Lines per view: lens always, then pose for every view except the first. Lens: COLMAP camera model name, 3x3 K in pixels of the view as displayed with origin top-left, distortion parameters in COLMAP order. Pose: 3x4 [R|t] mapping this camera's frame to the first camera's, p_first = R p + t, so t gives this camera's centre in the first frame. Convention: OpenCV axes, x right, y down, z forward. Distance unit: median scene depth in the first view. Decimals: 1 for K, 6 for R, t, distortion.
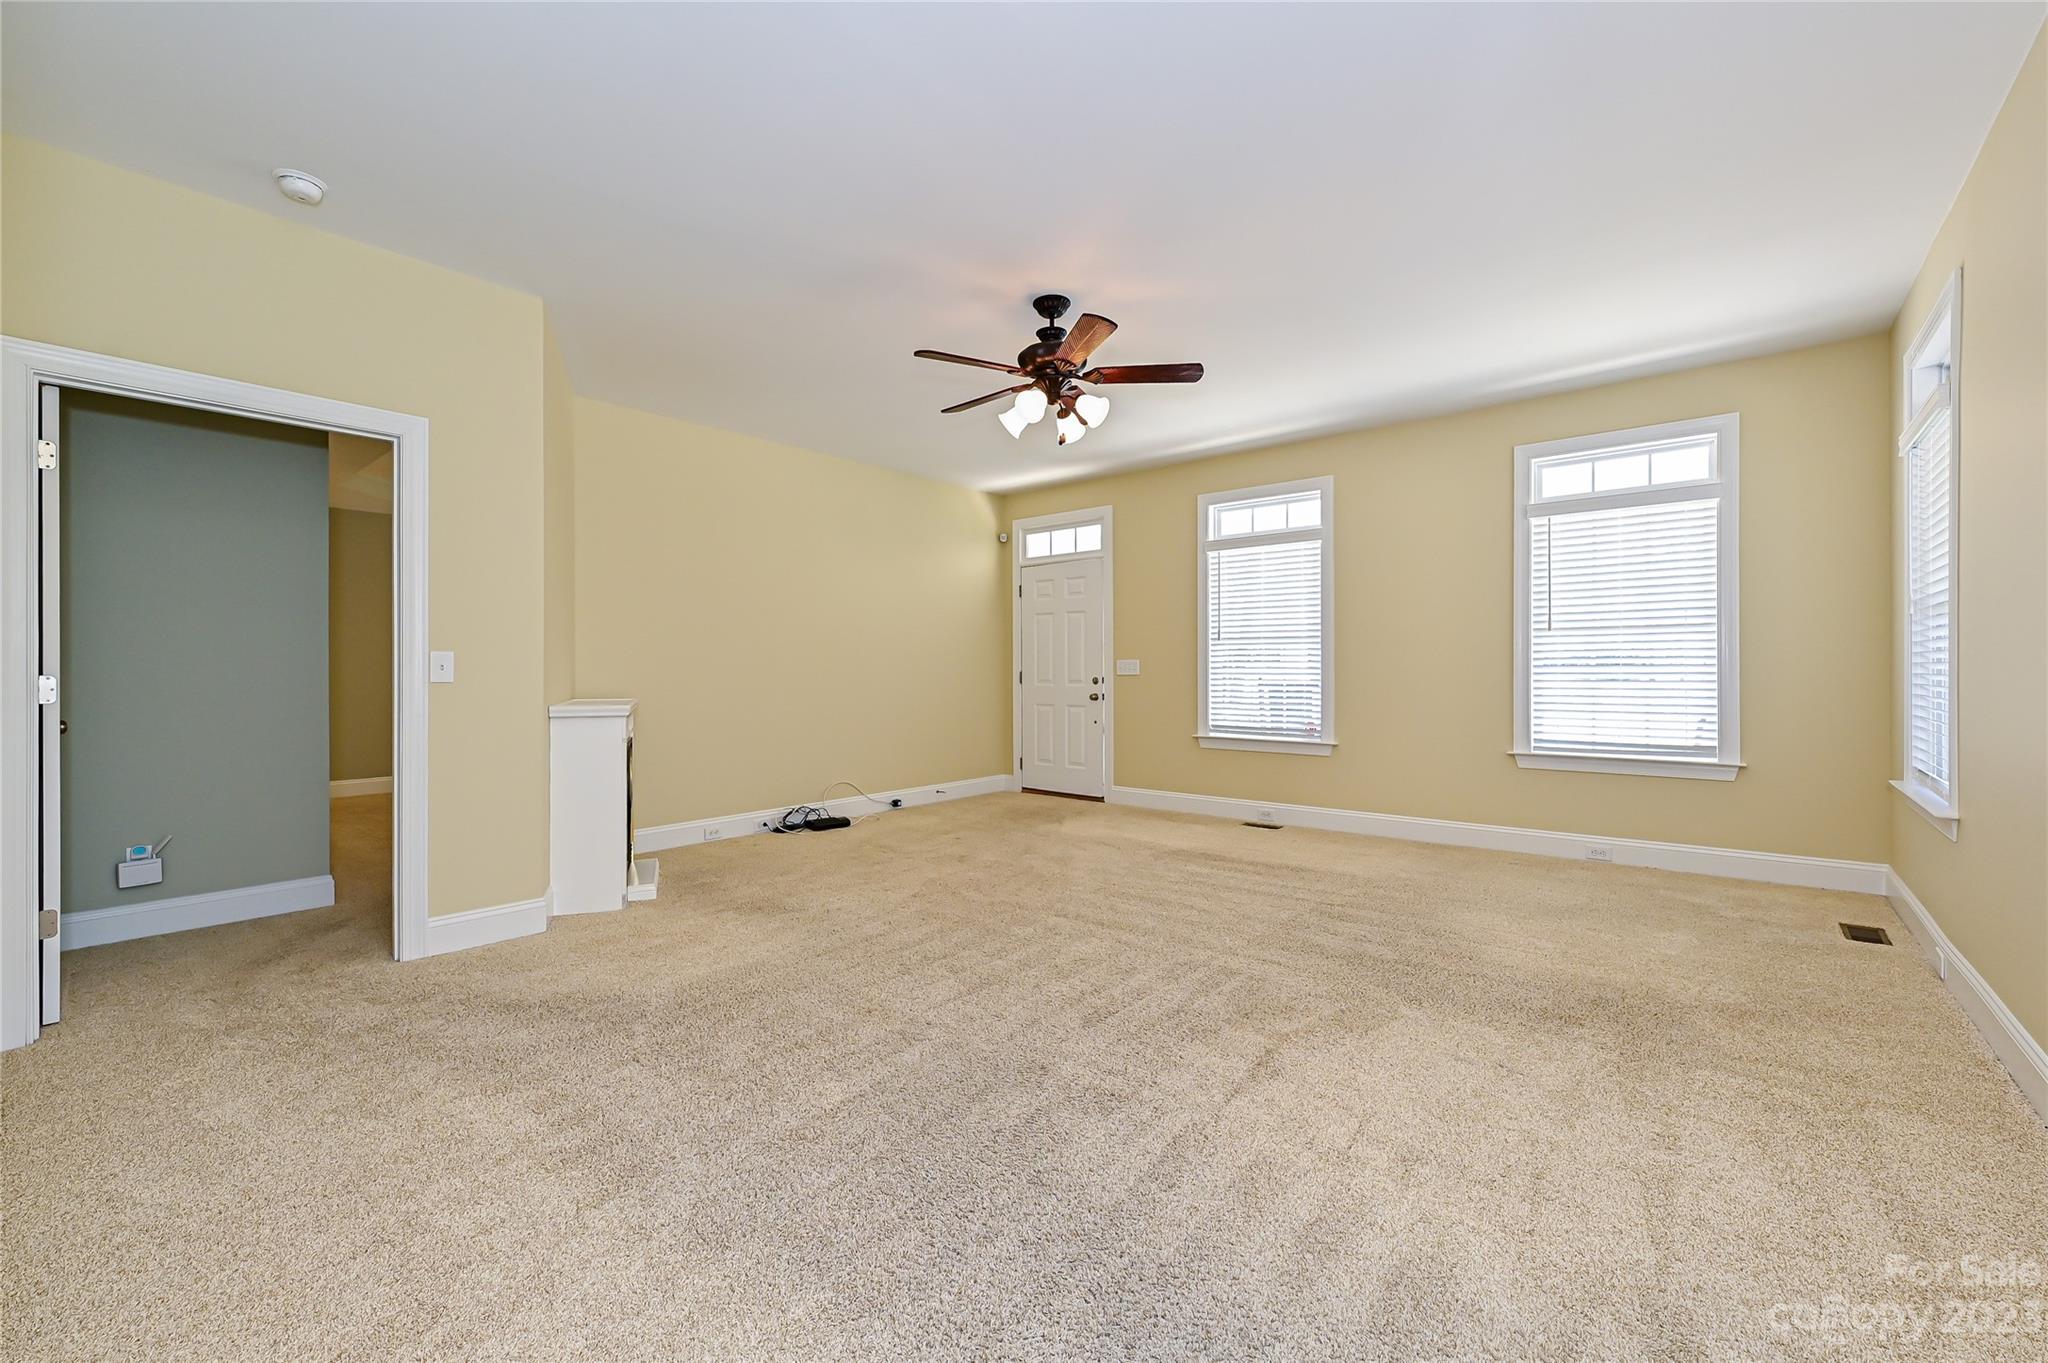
lens RADIAL K [[825.4, 0, 1012.3], [0, 825.4, 678.8], [0, 0, 1]] dist [-0.000623, -0.000039]
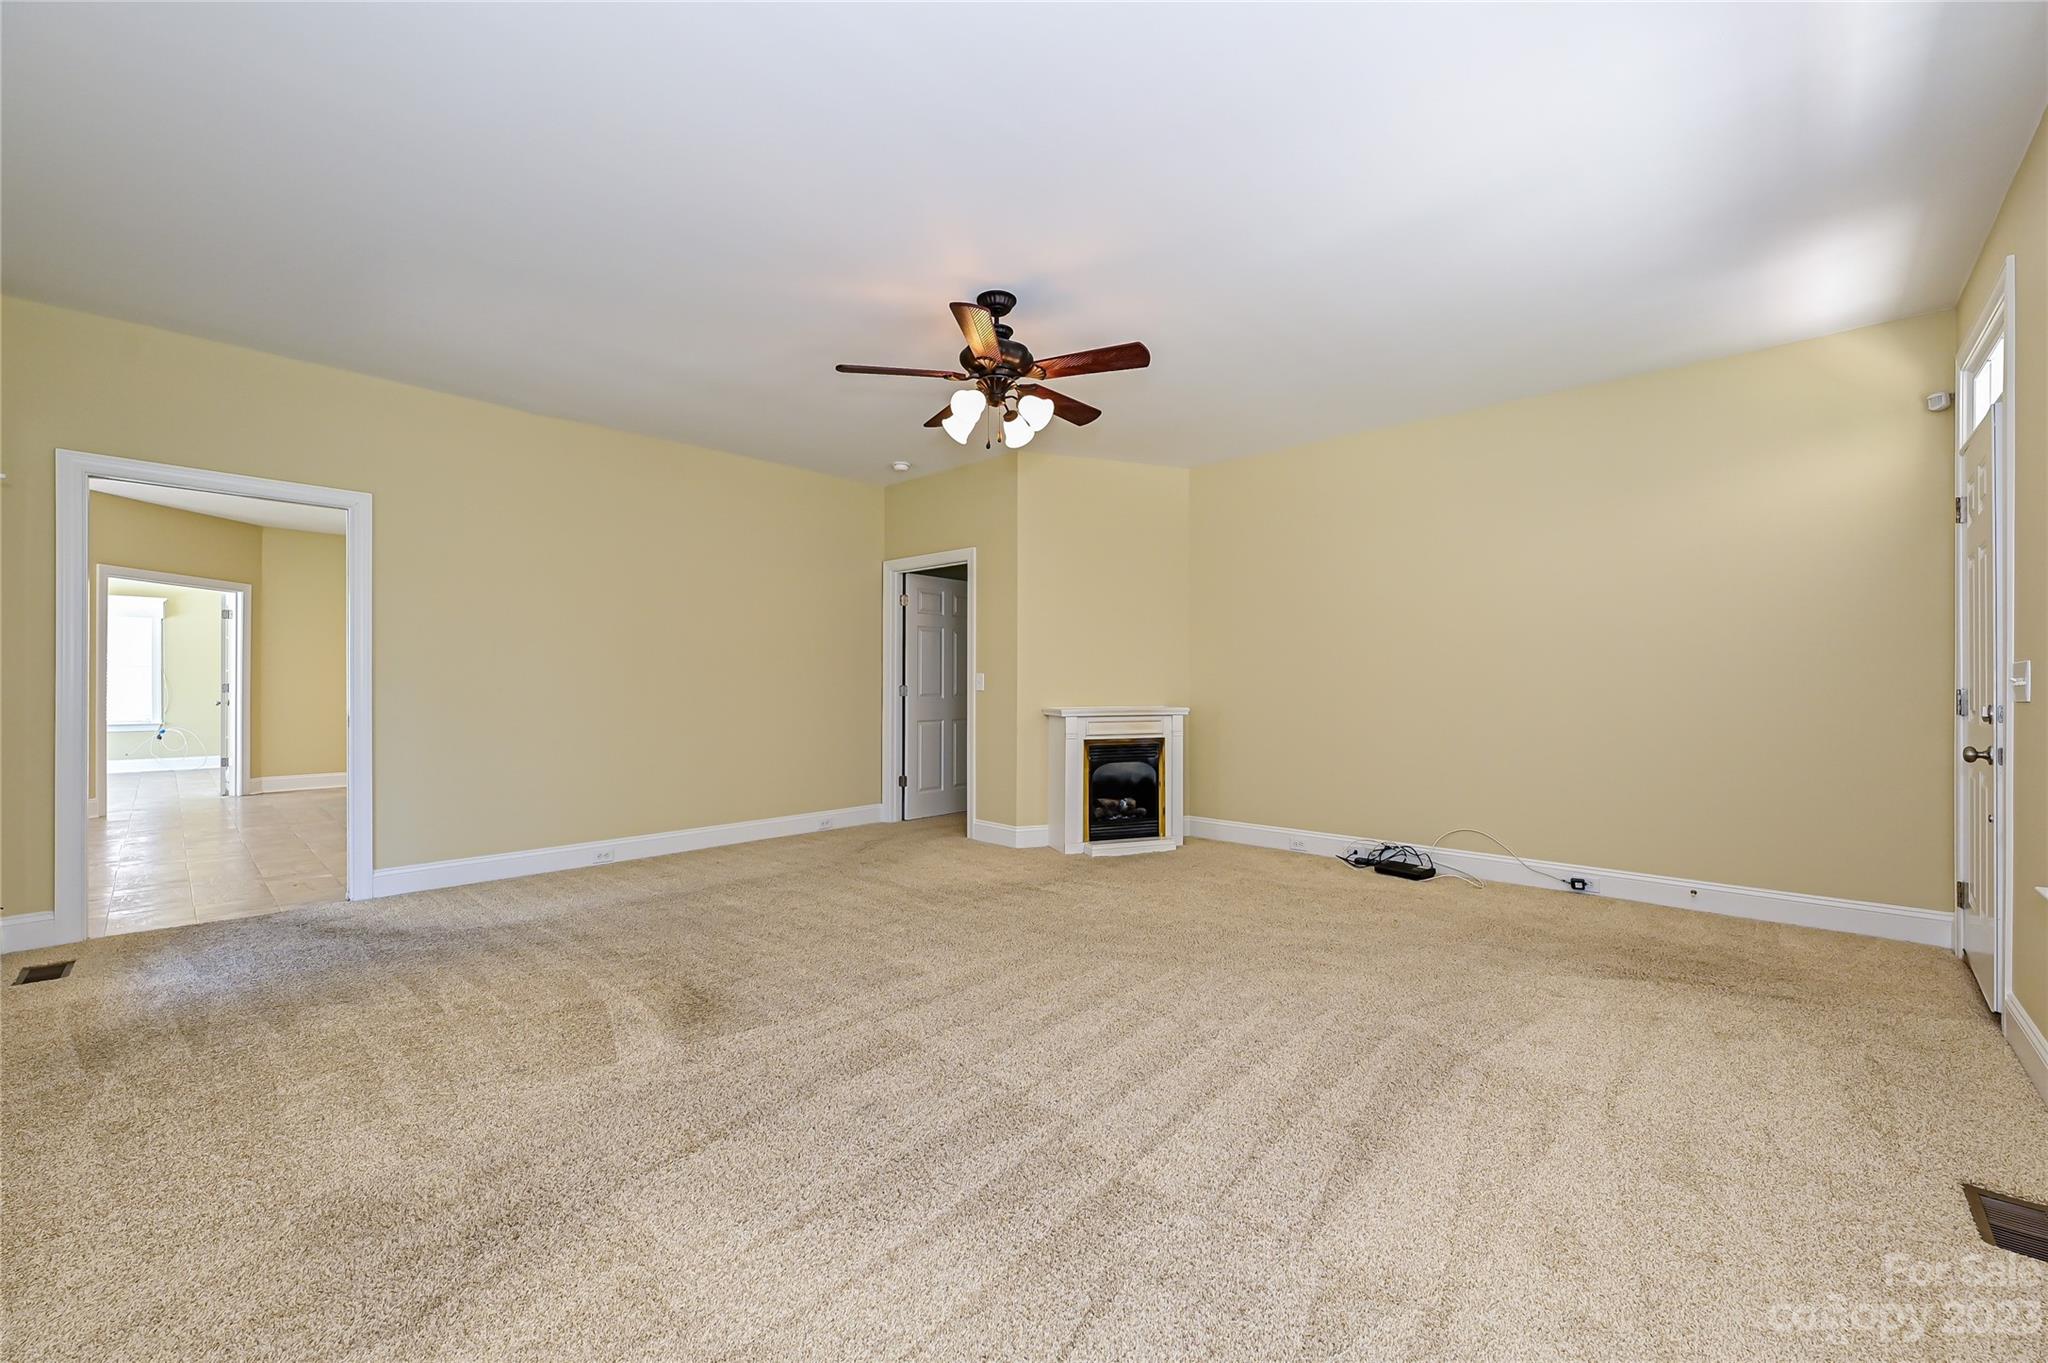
lens RADIAL K [[825.4, 0, 1012.3], [0, 825.4, 678.8], [0, 0, 1]] dist [-0.000623, -0.000039]
pose [[-0.045863, 0.003335, -0.998942, 0.644795], [-0.006467, 0.999972, 0.003636, -0.016547], [0.998927, 0.006627, -0.045840, 0.682056]]
